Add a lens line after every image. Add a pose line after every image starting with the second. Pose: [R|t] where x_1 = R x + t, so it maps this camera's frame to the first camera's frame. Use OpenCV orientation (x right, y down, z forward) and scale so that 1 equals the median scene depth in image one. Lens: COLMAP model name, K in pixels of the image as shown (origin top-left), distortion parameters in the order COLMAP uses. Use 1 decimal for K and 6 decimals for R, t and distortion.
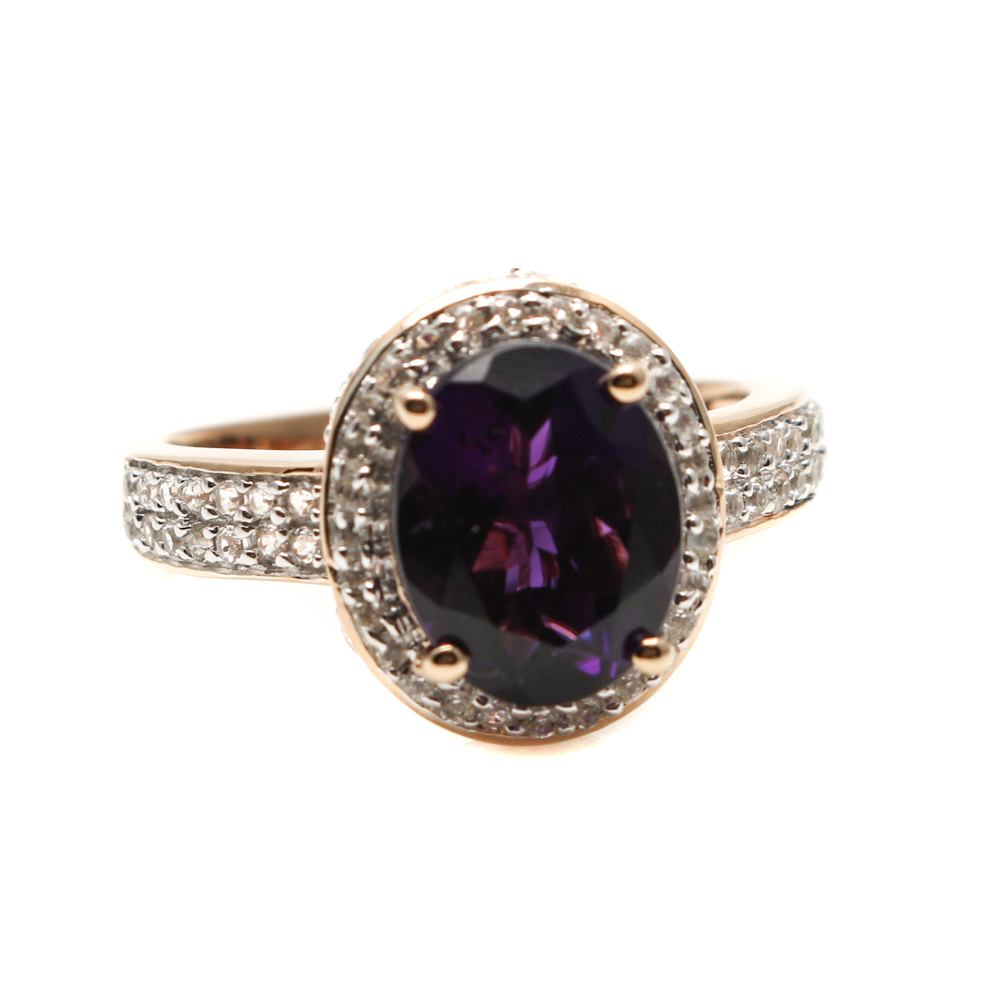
lens RADIAL K [[5197.4, 0, 500.0], [0, 5197.4, 500.0], [0, 0, 1]] dist [0.167660, 1.295729]
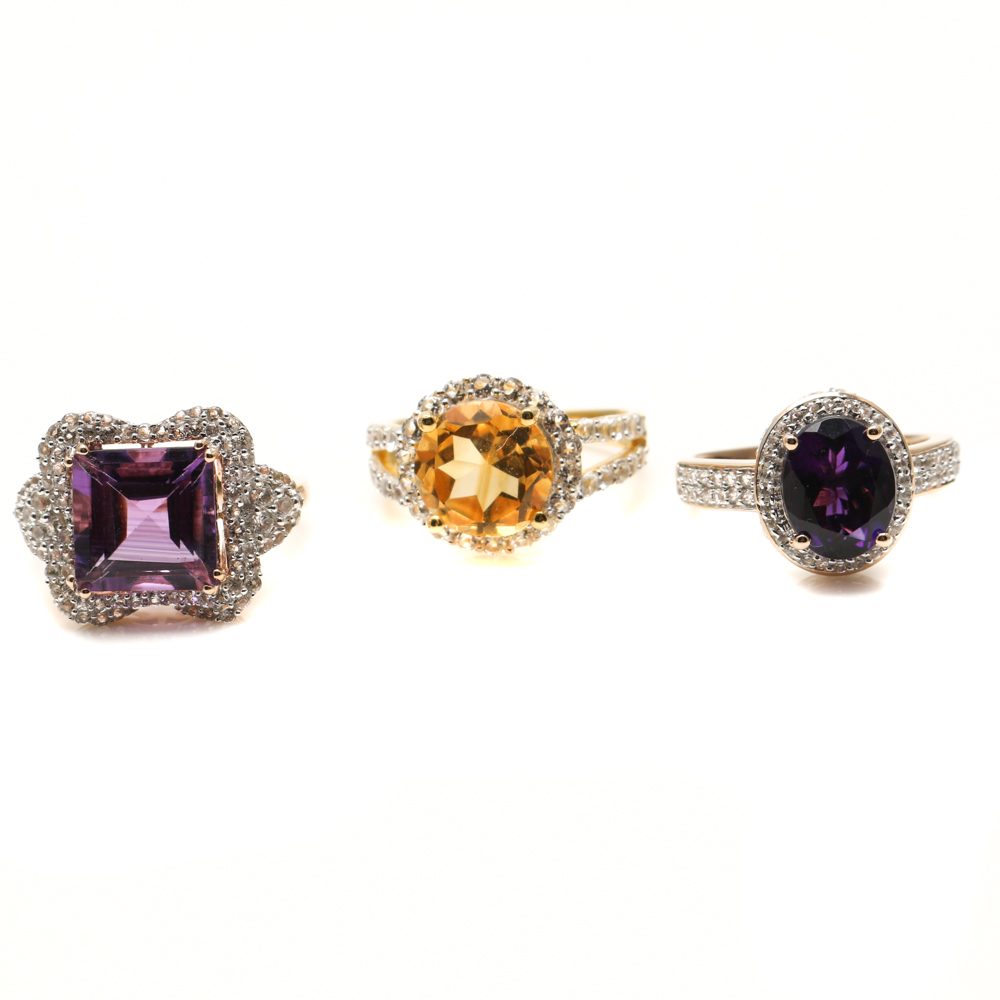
lens RADIAL K [[2862.9, 0, 500.0], [0, 2862.9, 500.0], [0, 0, 1]] dist [-0.000903, 0.595174]
pose [[0.991156, 0.008679, -0.132420, 0.028190], [-0.009438, 0.999942, -0.005100, 0.019025], [0.132368, 0.006305, 0.991181, -0.411337]]
